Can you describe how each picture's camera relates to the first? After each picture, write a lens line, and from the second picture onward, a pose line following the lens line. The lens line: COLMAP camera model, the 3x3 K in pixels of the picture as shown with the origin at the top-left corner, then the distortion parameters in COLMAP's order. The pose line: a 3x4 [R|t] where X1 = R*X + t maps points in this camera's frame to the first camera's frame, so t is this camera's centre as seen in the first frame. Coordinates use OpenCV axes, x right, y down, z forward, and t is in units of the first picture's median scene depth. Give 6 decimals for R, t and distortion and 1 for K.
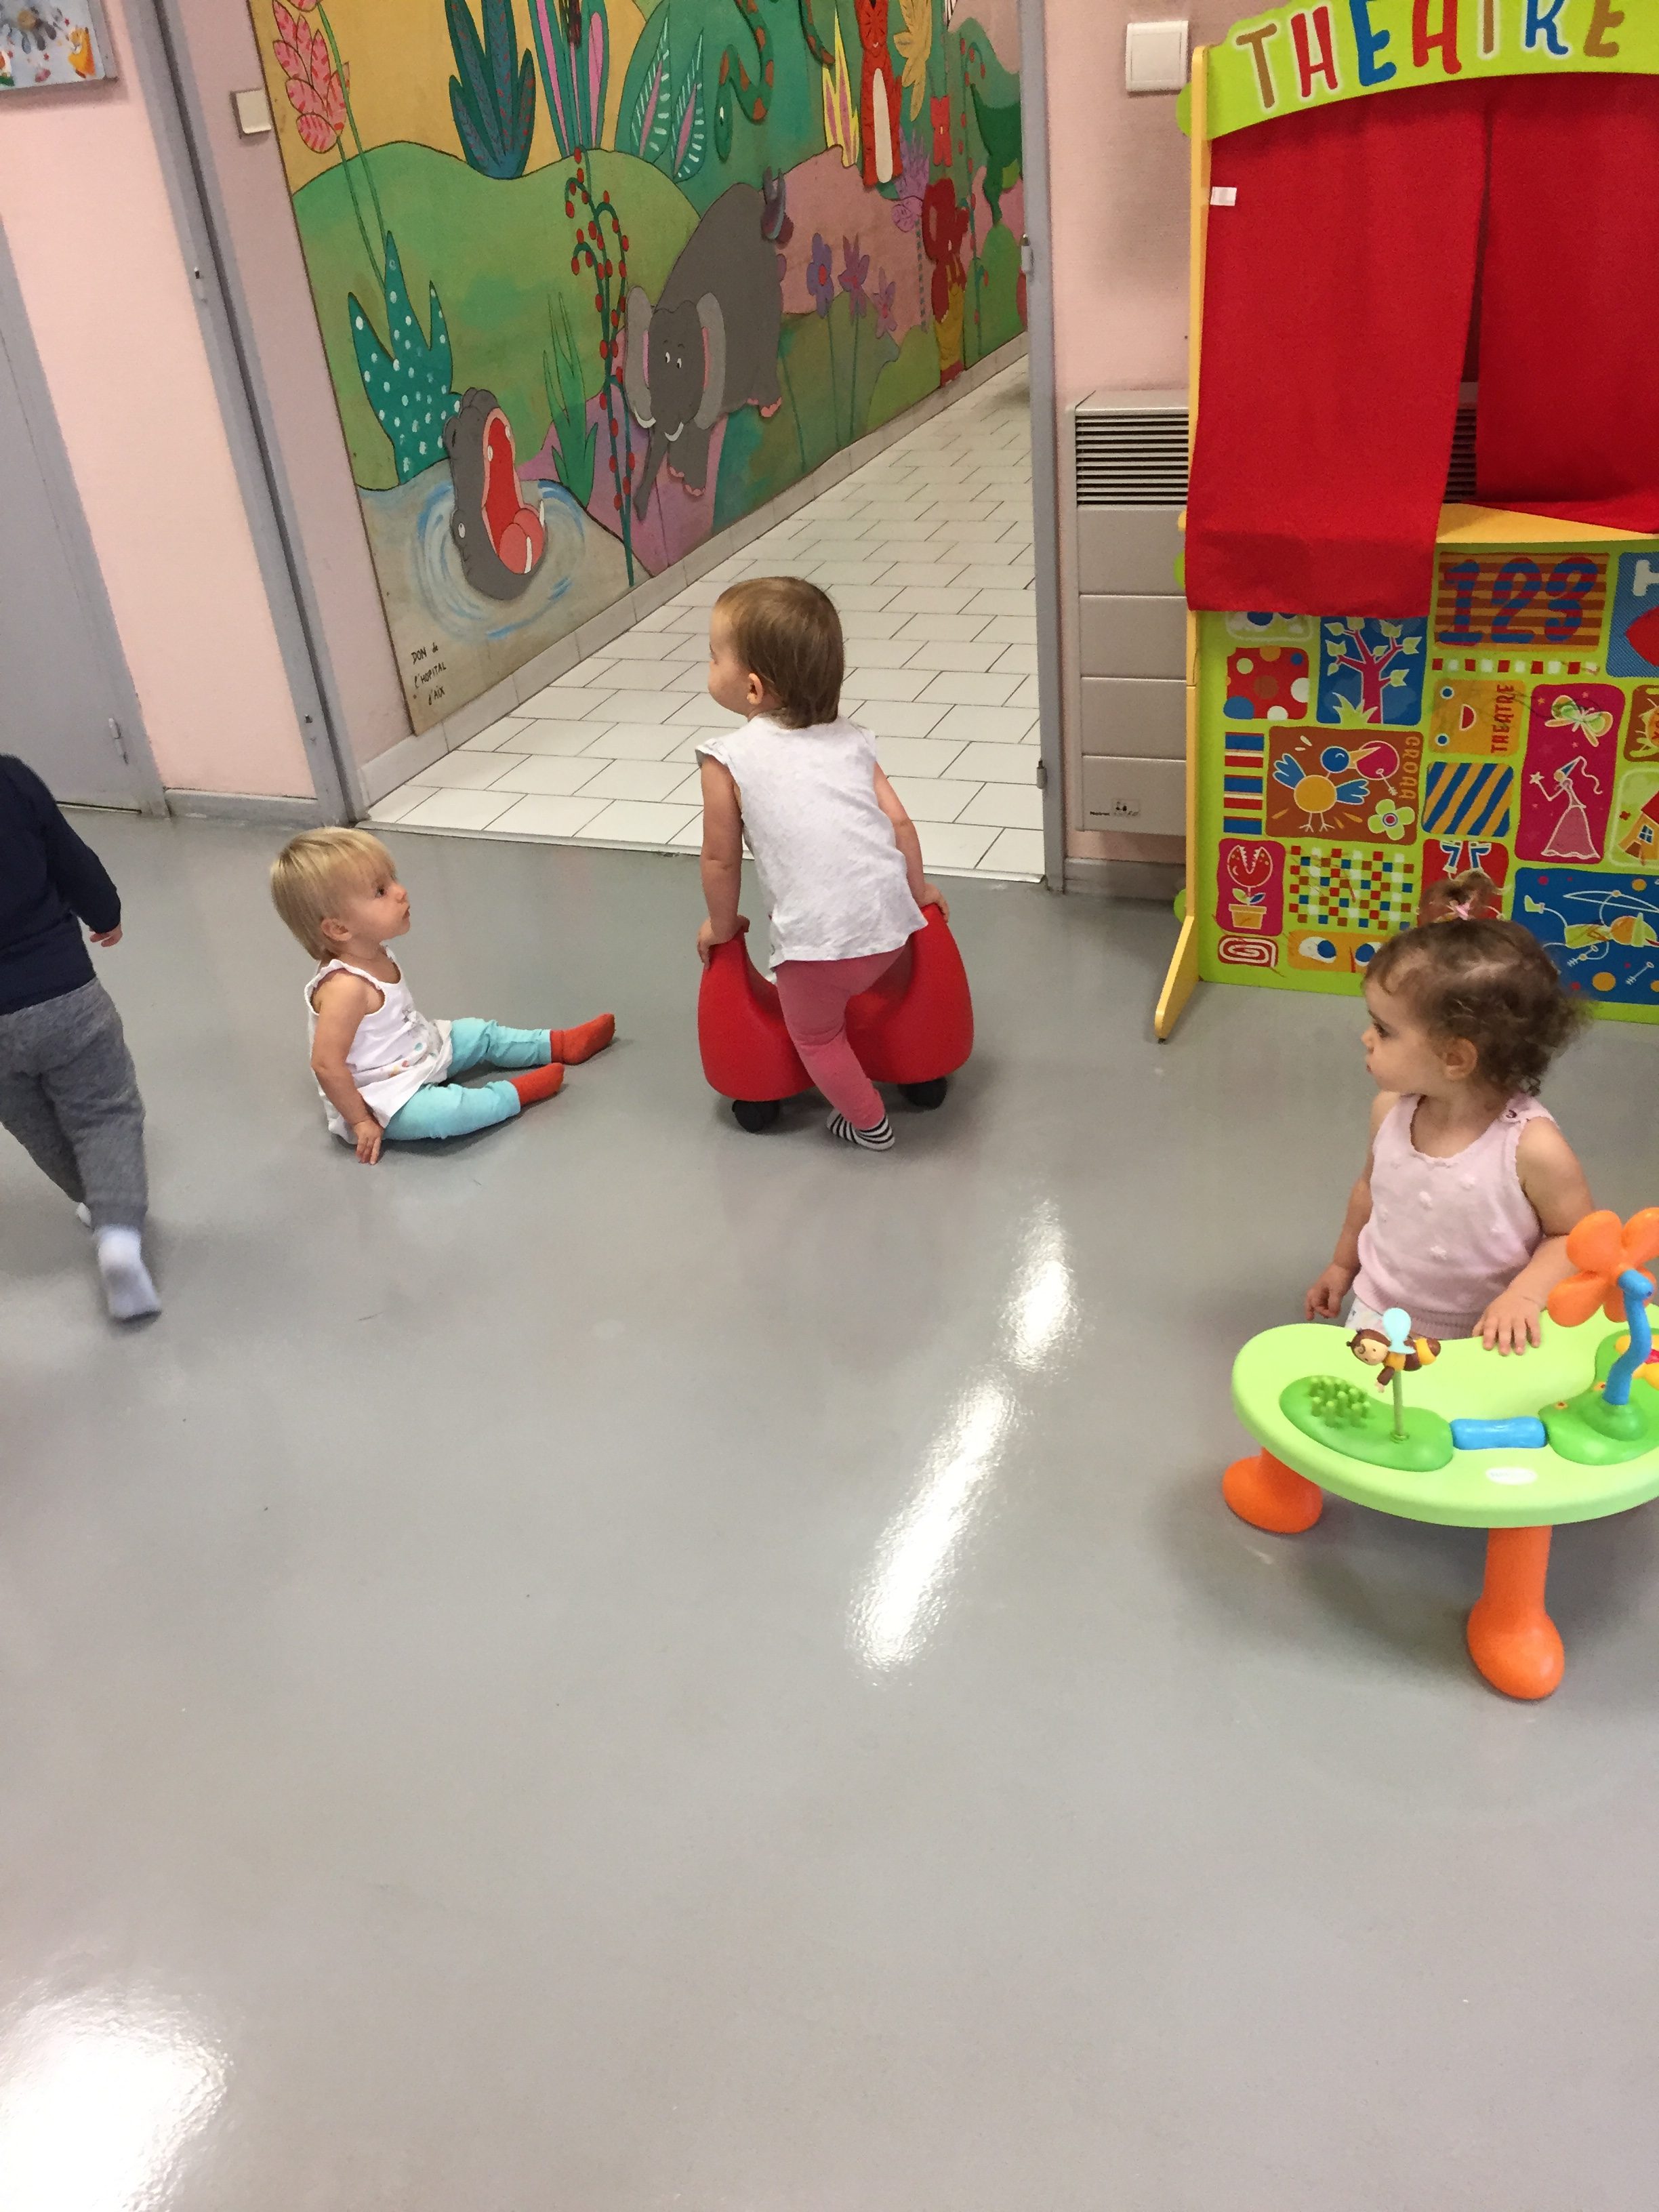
lens RADIAL K [[1883.7, 0, 836.2], [0, 1883.7, 1110.8], [0, 0, 1]] dist [0.078445, -0.110410]
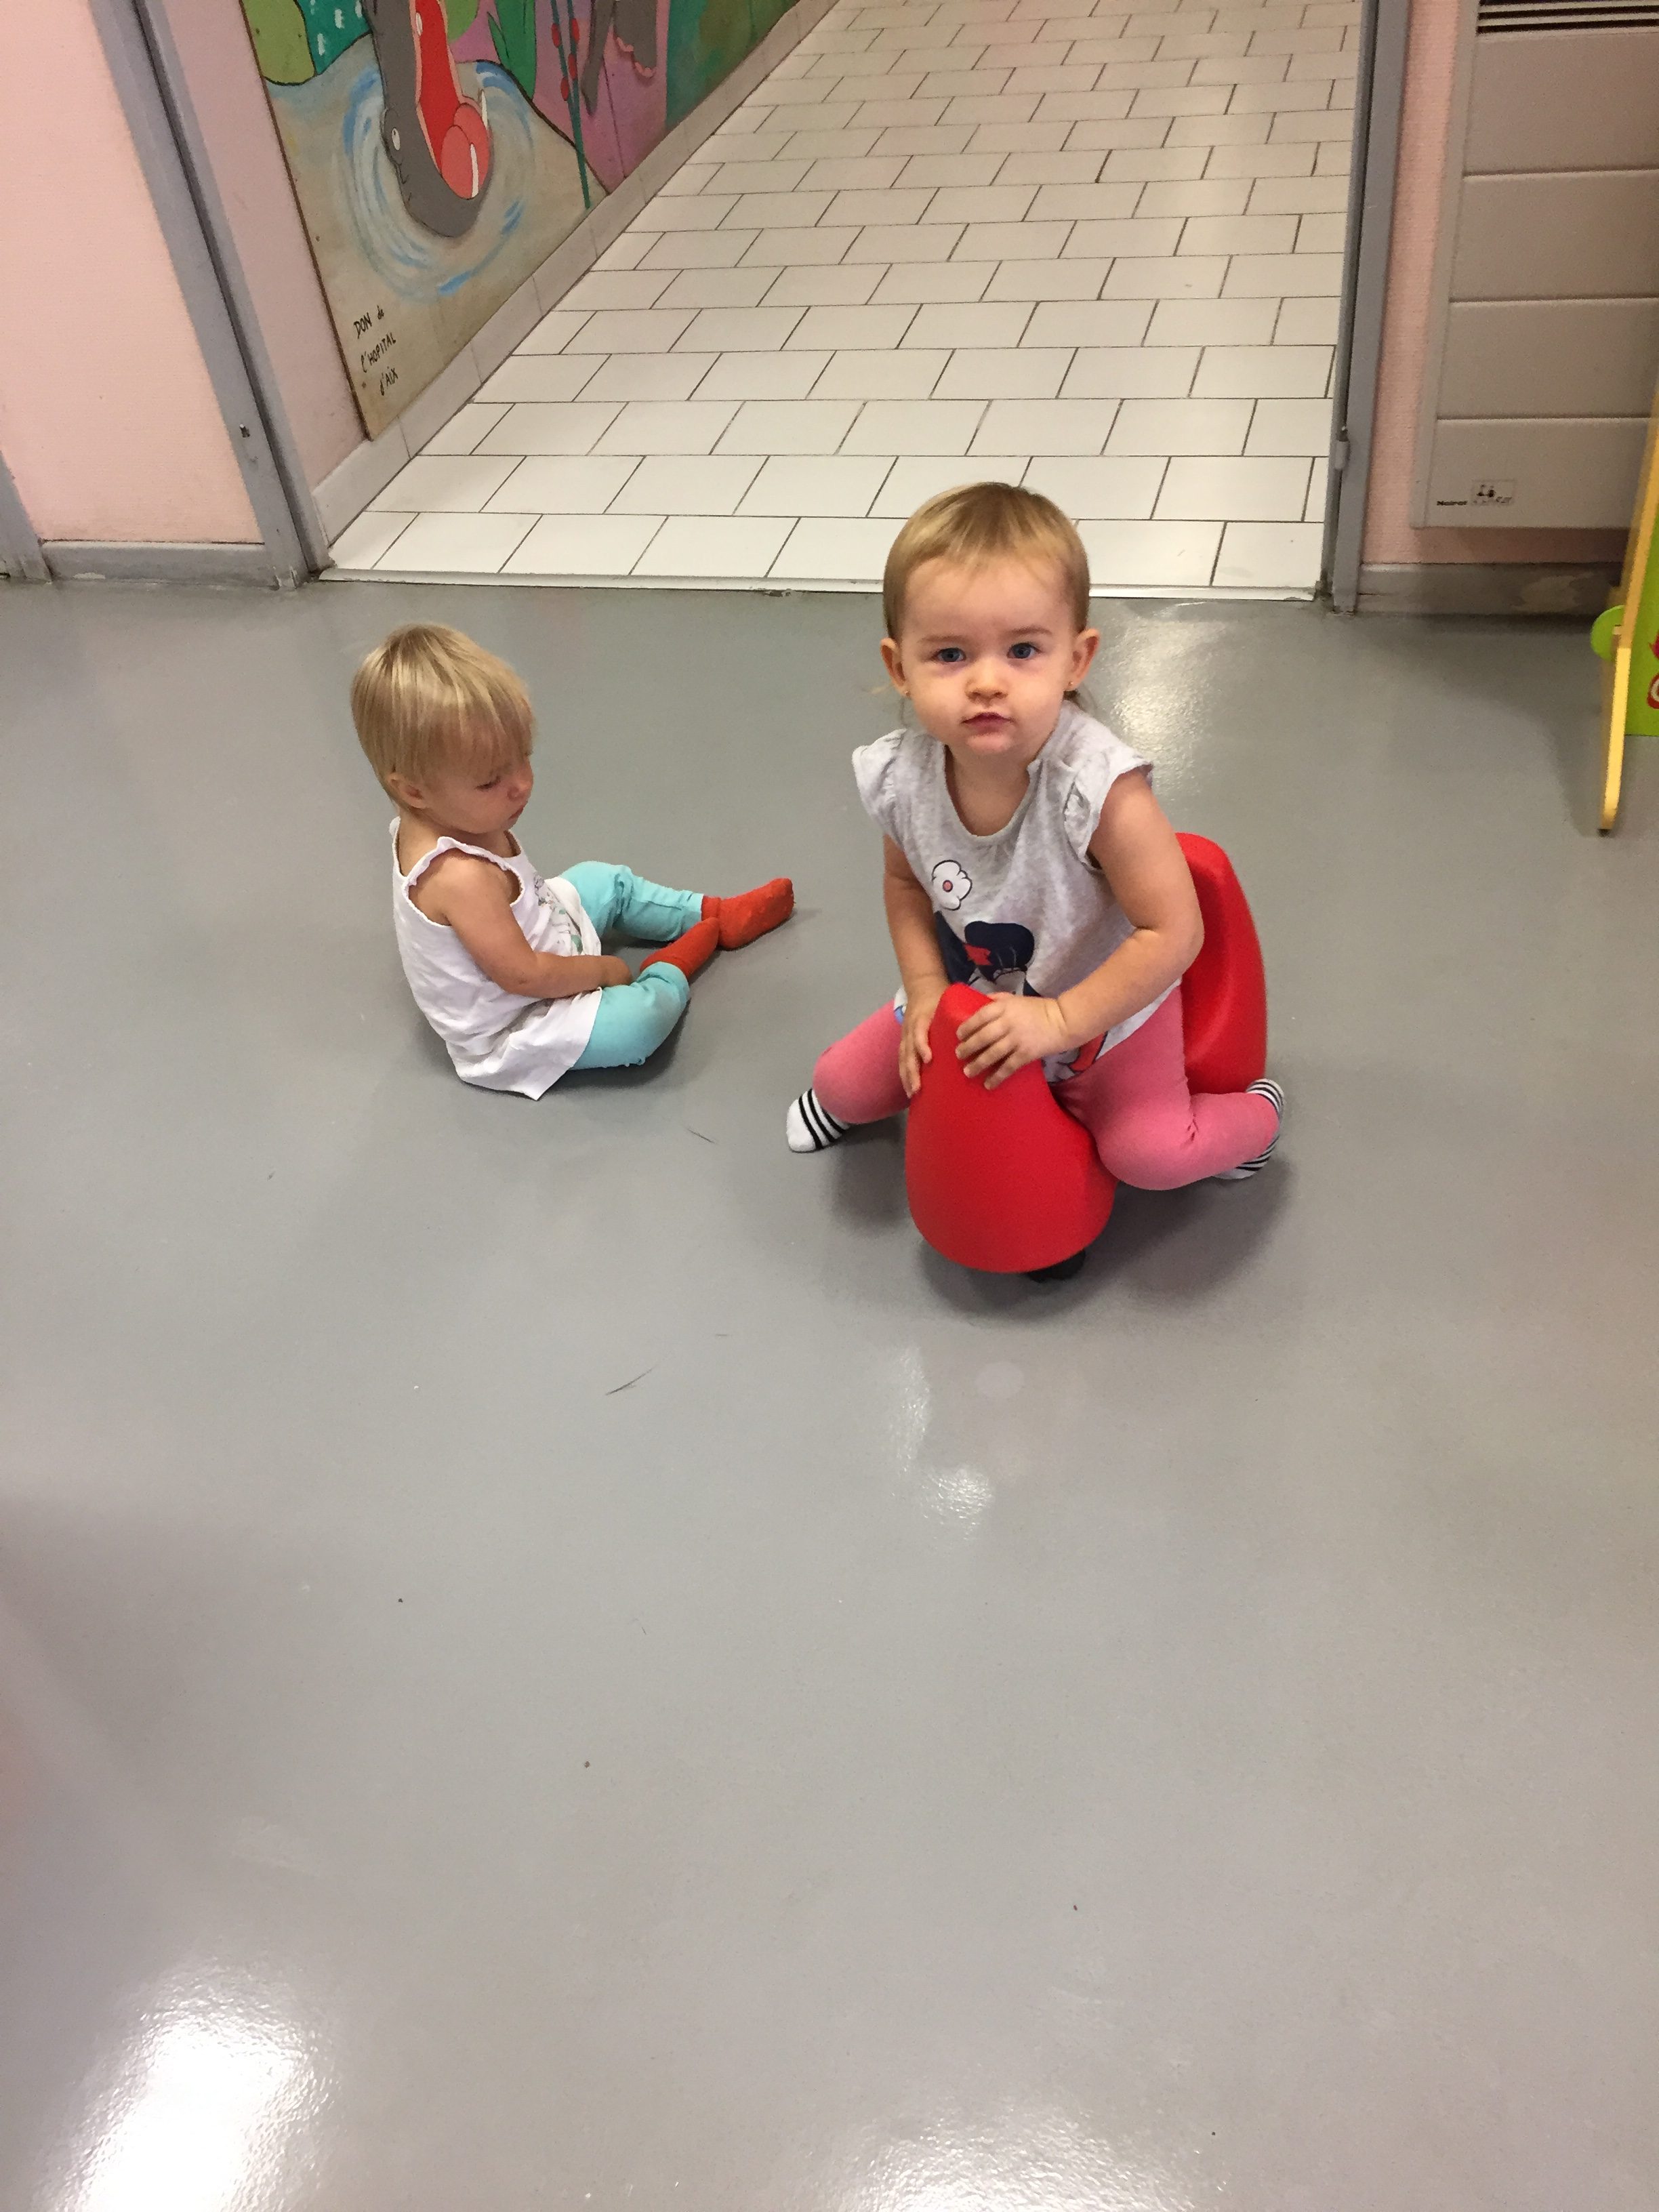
lens RADIAL K [[1889.6, 0, 832.4], [0, 1889.6, 1103.5], [0, 0, 1]] dist [0.095243, -0.147451]
pose [[0.991927, -0.096807, 0.081914, -0.134770], [0.081291, 0.981175, 0.175180, -0.062844], [-0.097330, -0.167107, 0.981123, 0.216676]]
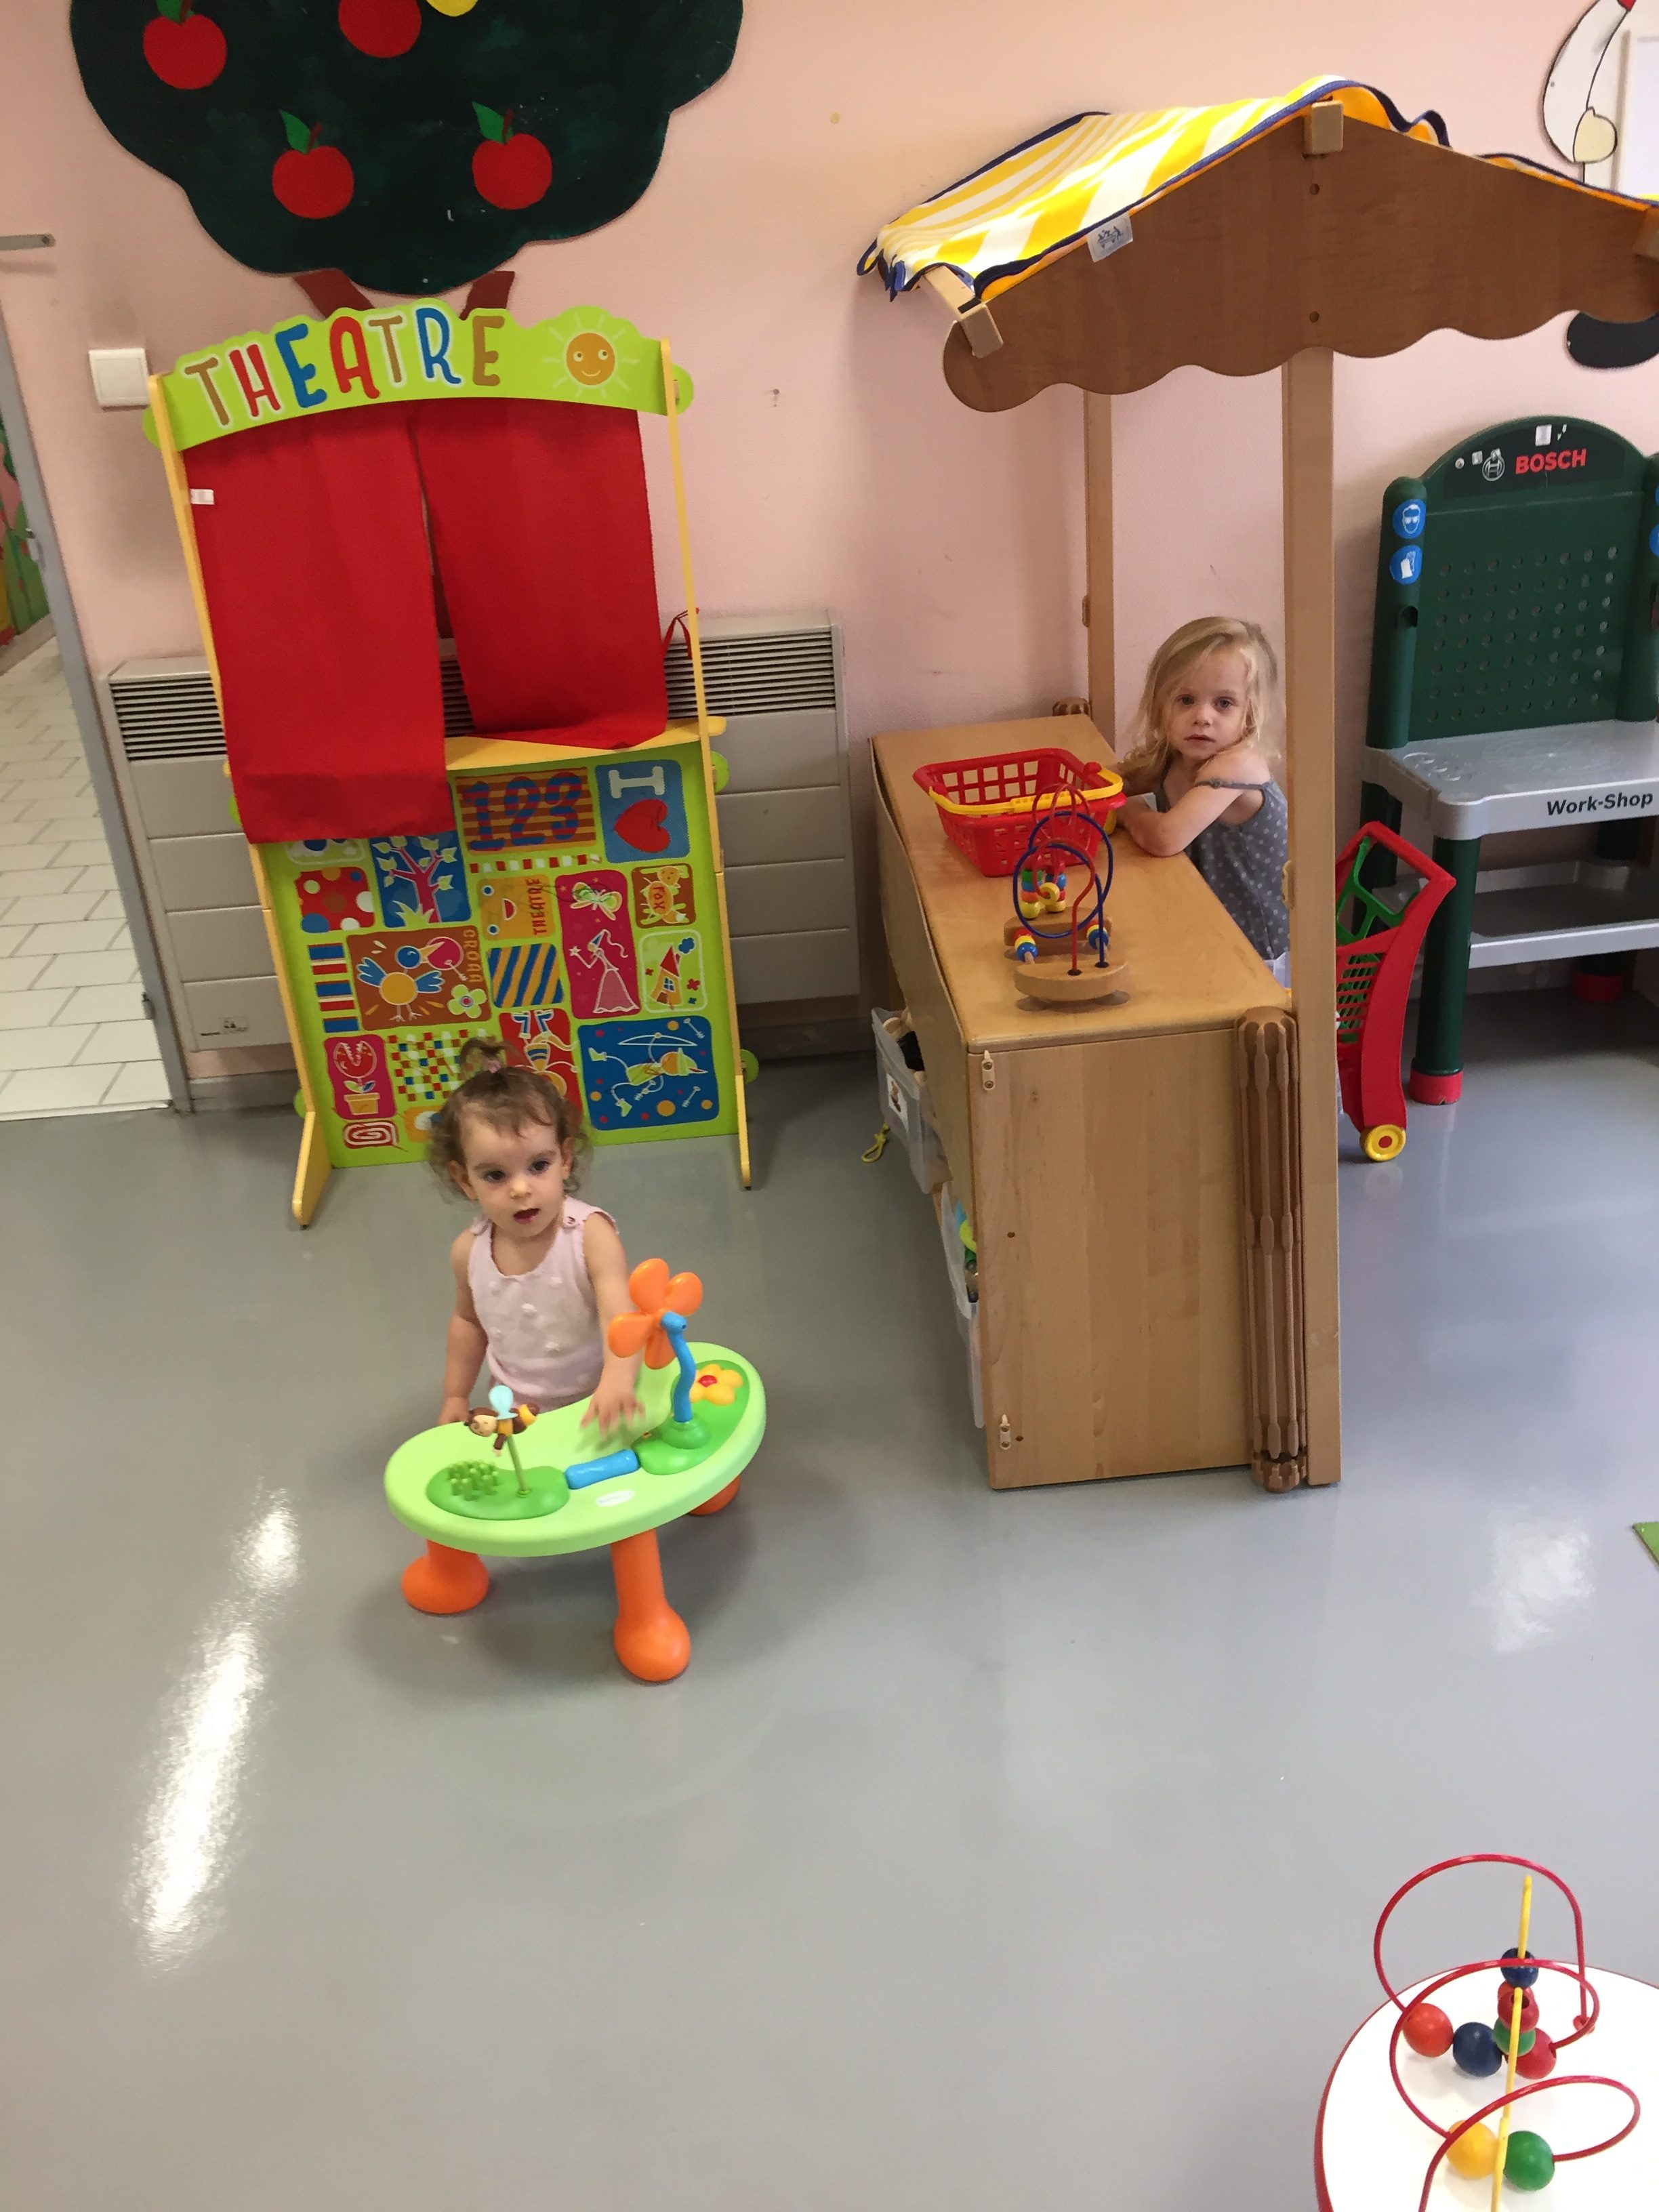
lens RADIAL K [[1875.2, 0, 841.1], [0, 1875.2, 1099.2], [0, 0, 1]] dist [0.096231, -0.133921]
pose [[0.898250, -0.162003, 0.408535, 0.012591], [0.208995, 0.975203, -0.072807, 0.024888], [-0.386610, 0.150781, 0.909834, -0.086048]]
